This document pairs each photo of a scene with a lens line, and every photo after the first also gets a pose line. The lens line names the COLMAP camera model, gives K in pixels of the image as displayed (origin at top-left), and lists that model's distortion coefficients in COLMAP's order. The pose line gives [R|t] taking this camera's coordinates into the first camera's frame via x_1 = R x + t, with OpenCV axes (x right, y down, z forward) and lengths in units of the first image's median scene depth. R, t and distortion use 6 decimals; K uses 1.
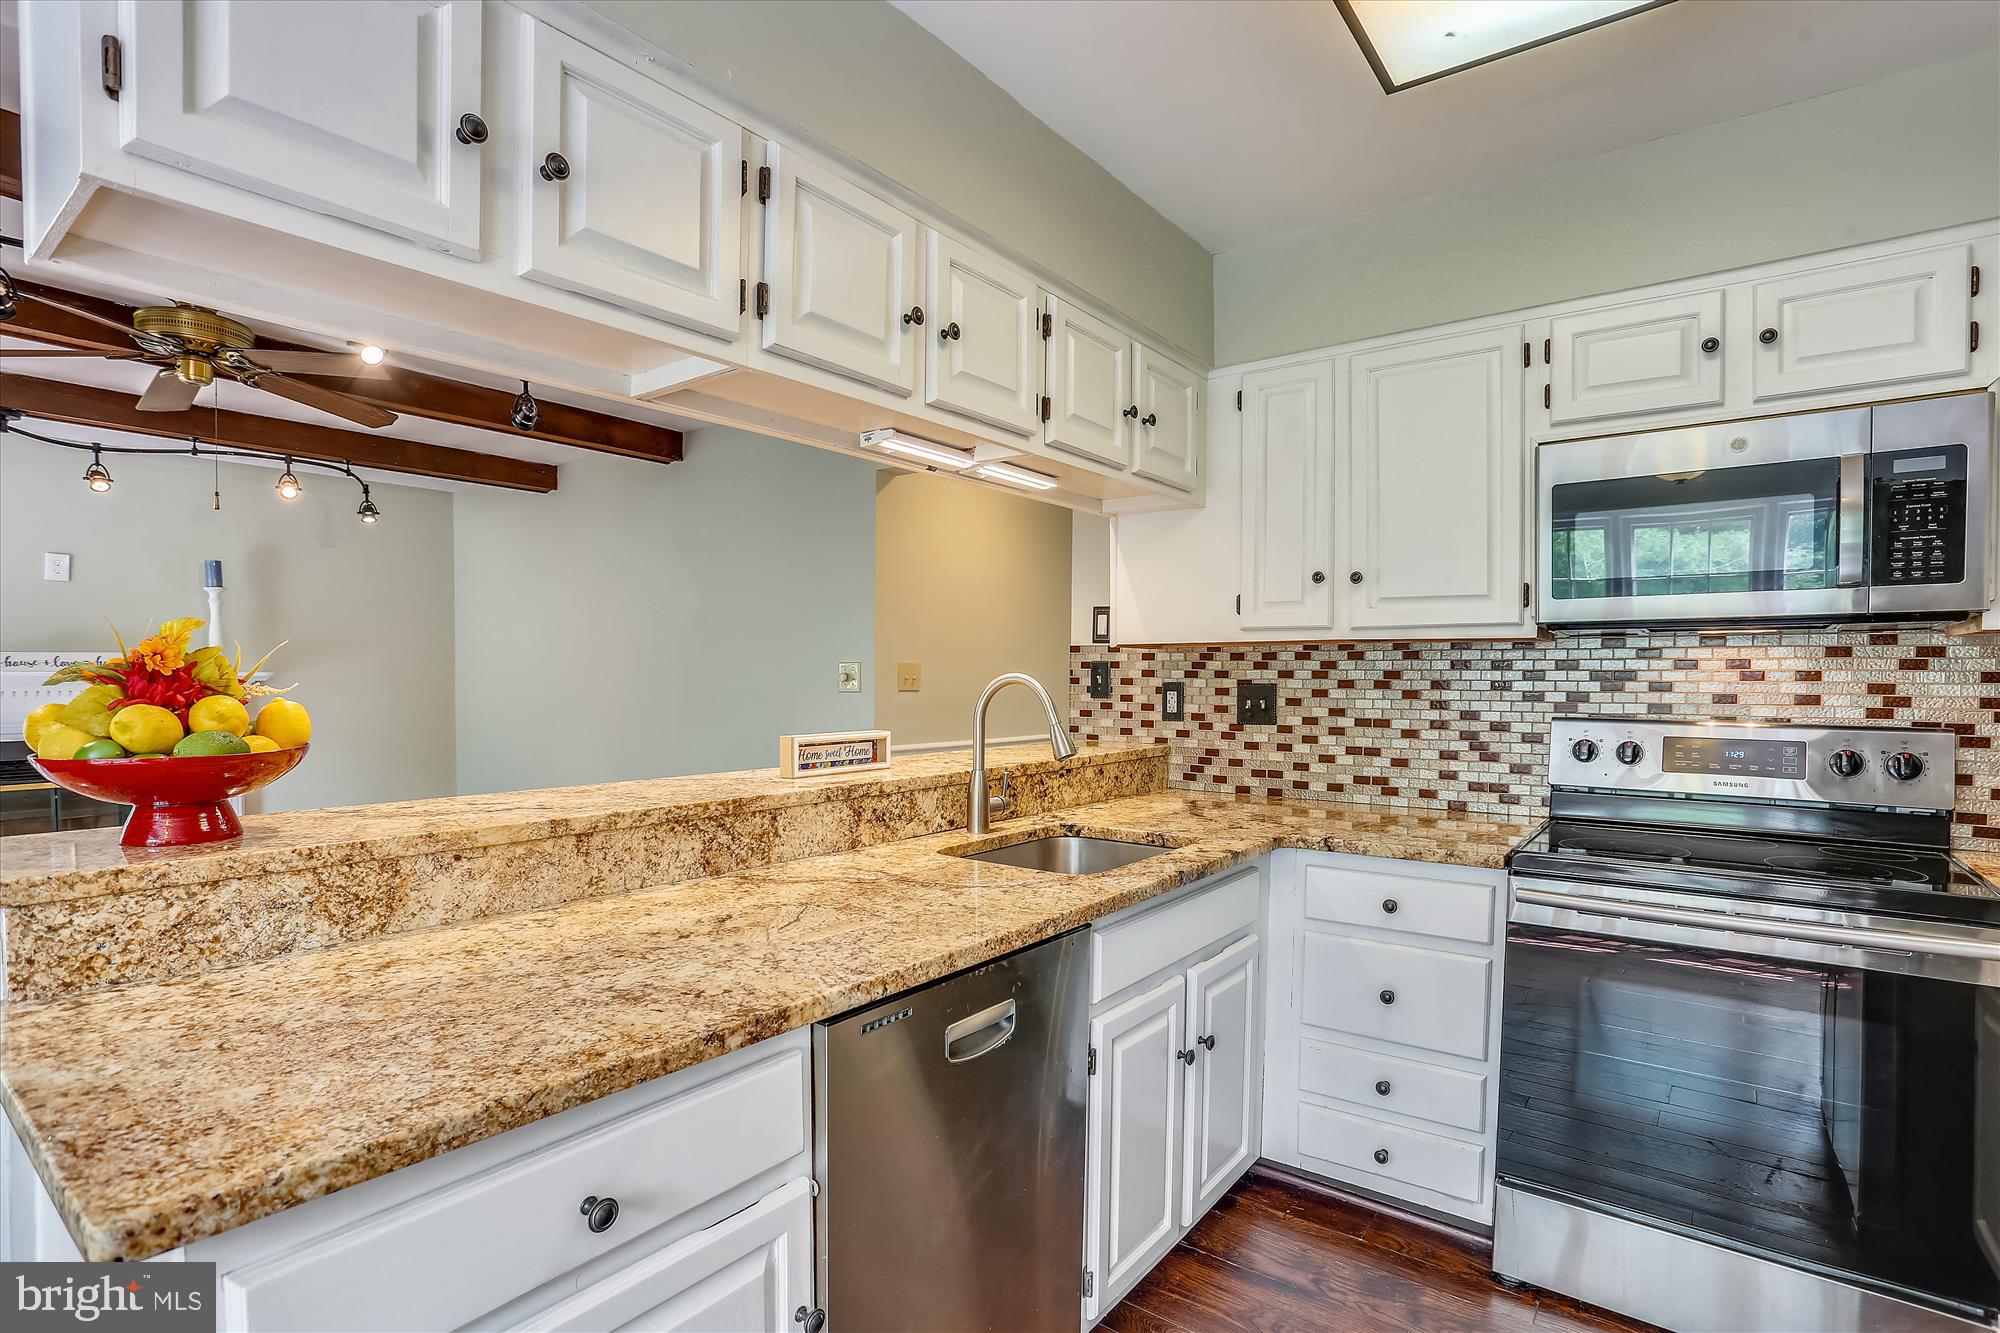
lens RADIAL K [[963.6, 0, 1008.3], [0, 963.6, 705.4], [0, 0, 1]] dist [-0.001599, 0.000045]
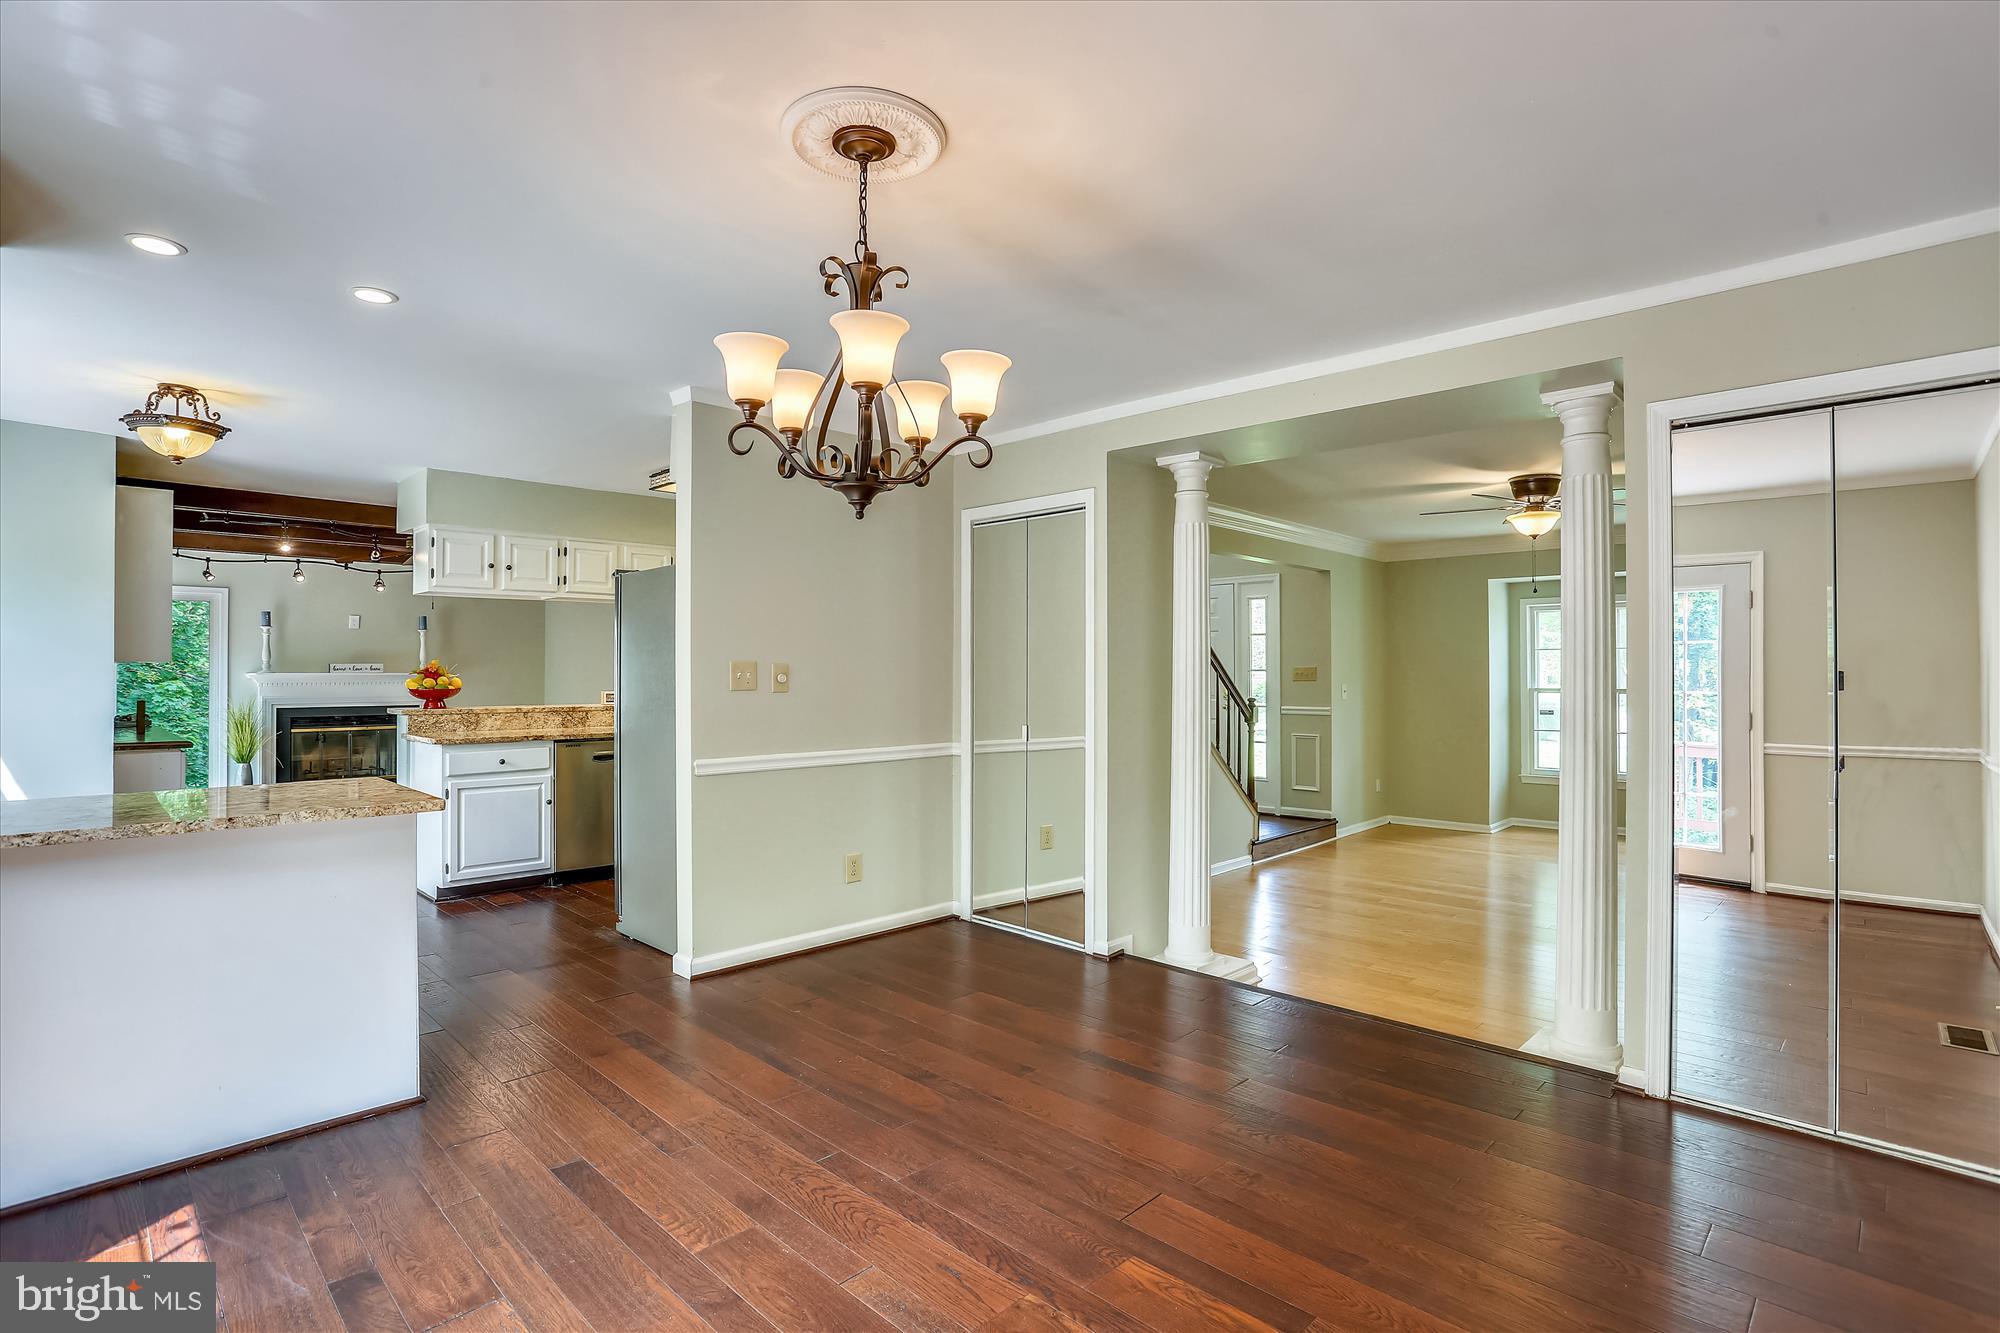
lens RADIAL K [[973.3, 0, 1000.0], [0, 973.3, 666.5], [0, 0, 1]] dist [-0.001297, -0.000059]
pose [[0.991218, -0.006476, -0.132076, 2.992221], [0.001347, 0.999243, -0.038883, 0.156451], [0.132228, 0.038364, 0.990477, -4.001437]]
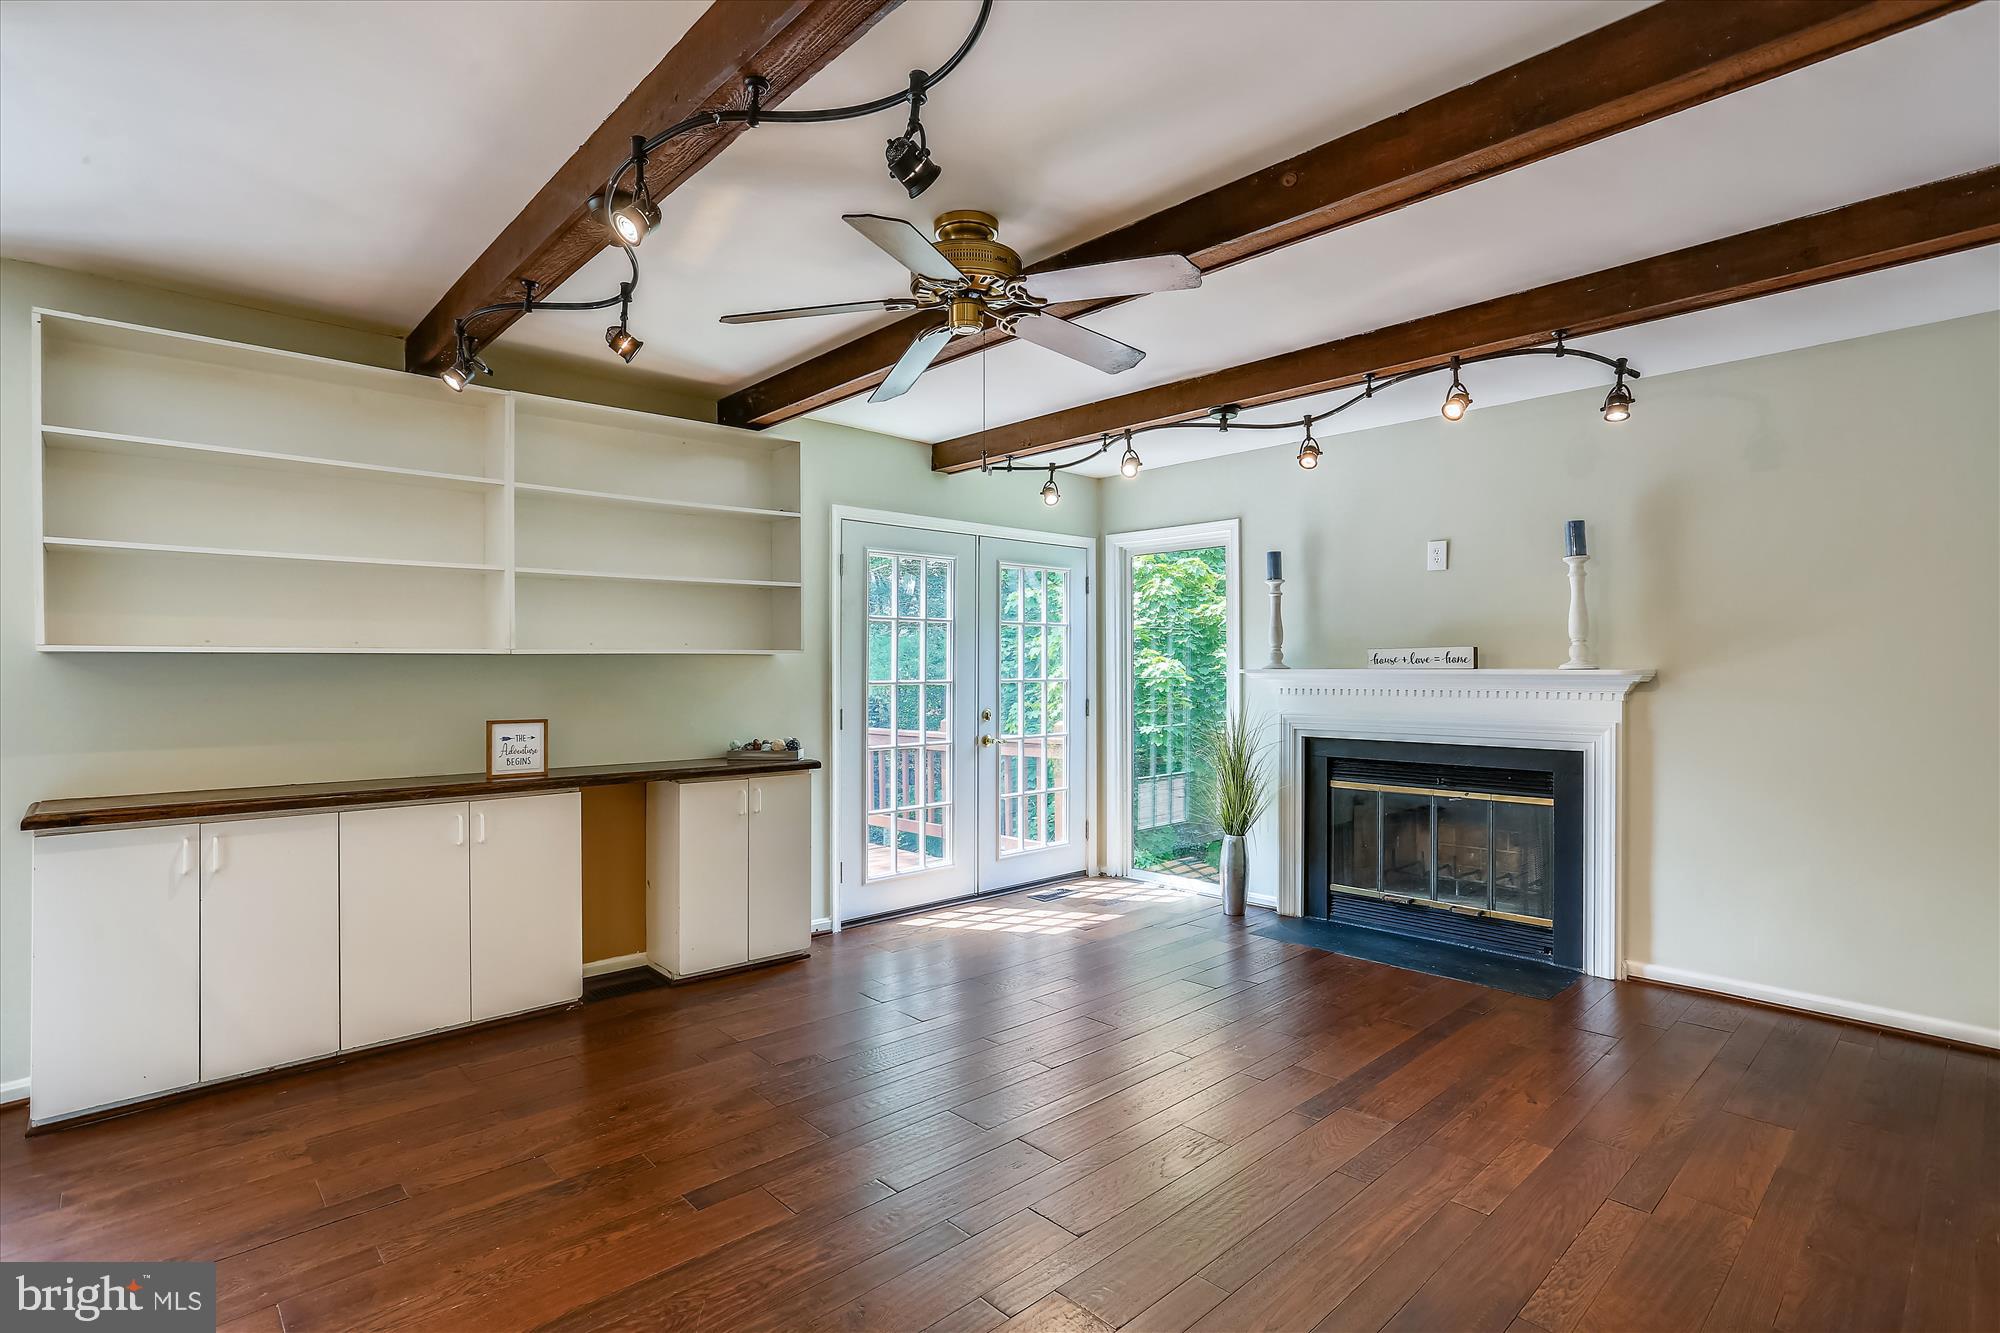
lens RADIAL K [[973.3, 0, 1000.0], [0, 973.3, 666.5], [0, 0, 1]] dist [-0.001297, -0.000059]
pose [[-0.169628, -0.004894, -0.985496, 0.005082], [-0.036393, 0.999337, 0.001301, -0.107133], [0.984836, 0.036086, -0.169694, 3.388355]]
